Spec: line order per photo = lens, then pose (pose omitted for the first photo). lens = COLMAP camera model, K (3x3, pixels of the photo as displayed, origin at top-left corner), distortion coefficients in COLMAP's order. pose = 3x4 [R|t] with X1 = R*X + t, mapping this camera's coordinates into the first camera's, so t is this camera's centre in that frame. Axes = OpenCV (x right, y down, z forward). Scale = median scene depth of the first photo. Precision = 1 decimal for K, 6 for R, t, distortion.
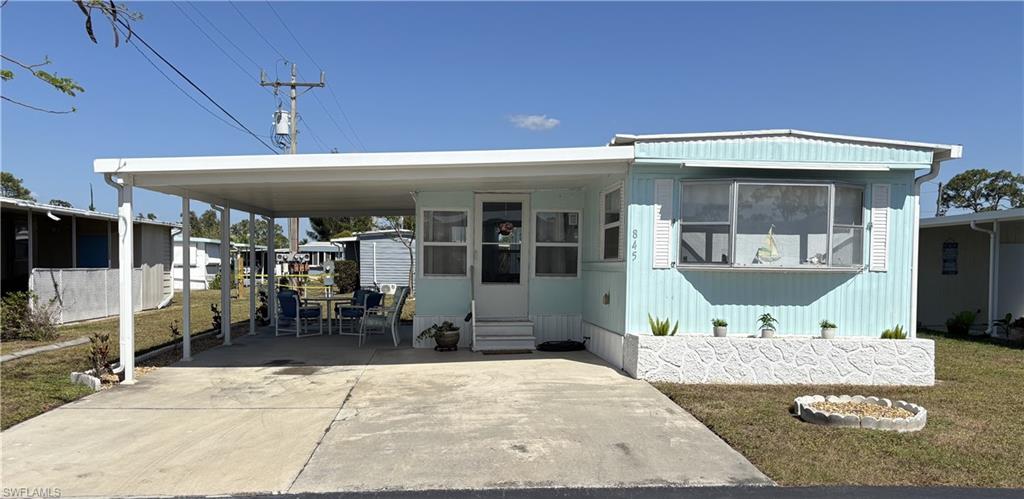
lens RADIAL K [[866.5, 0, 511.9], [0, 866.5, 253.4], [0, 0, 1]] dist [0.009140, 0.004794]
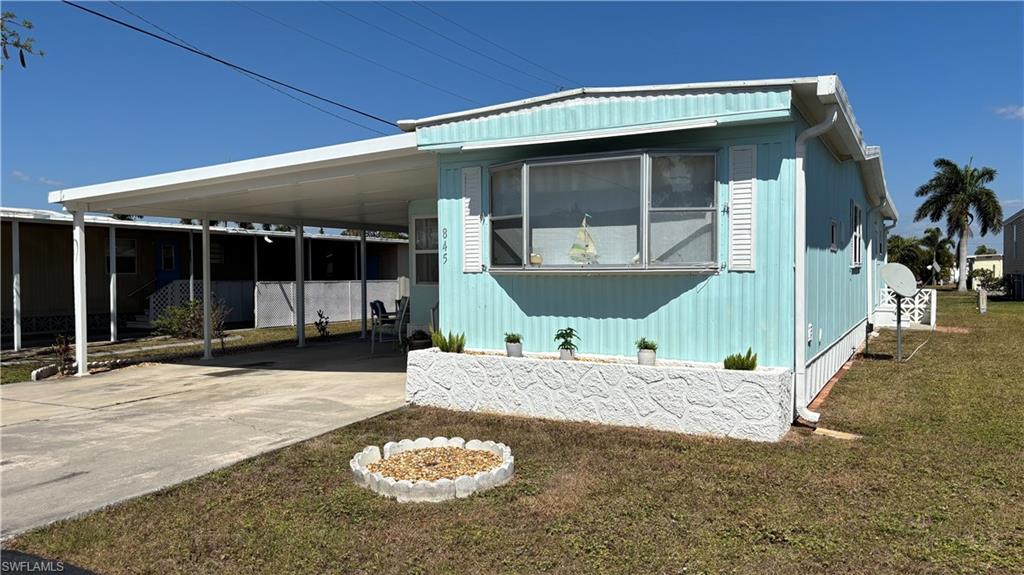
lens RADIAL K [[795.1, 0, 512.2], [0, 795.1, 259.6], [0, 0, 1]] dist [0.070861, -0.003491]
pose [[0.844395, -0.026136, -0.535083, 0.625296], [0.021766, 0.999658, -0.014481, 0.017004], [0.535279, 0.000581, 0.844675, 0.362707]]
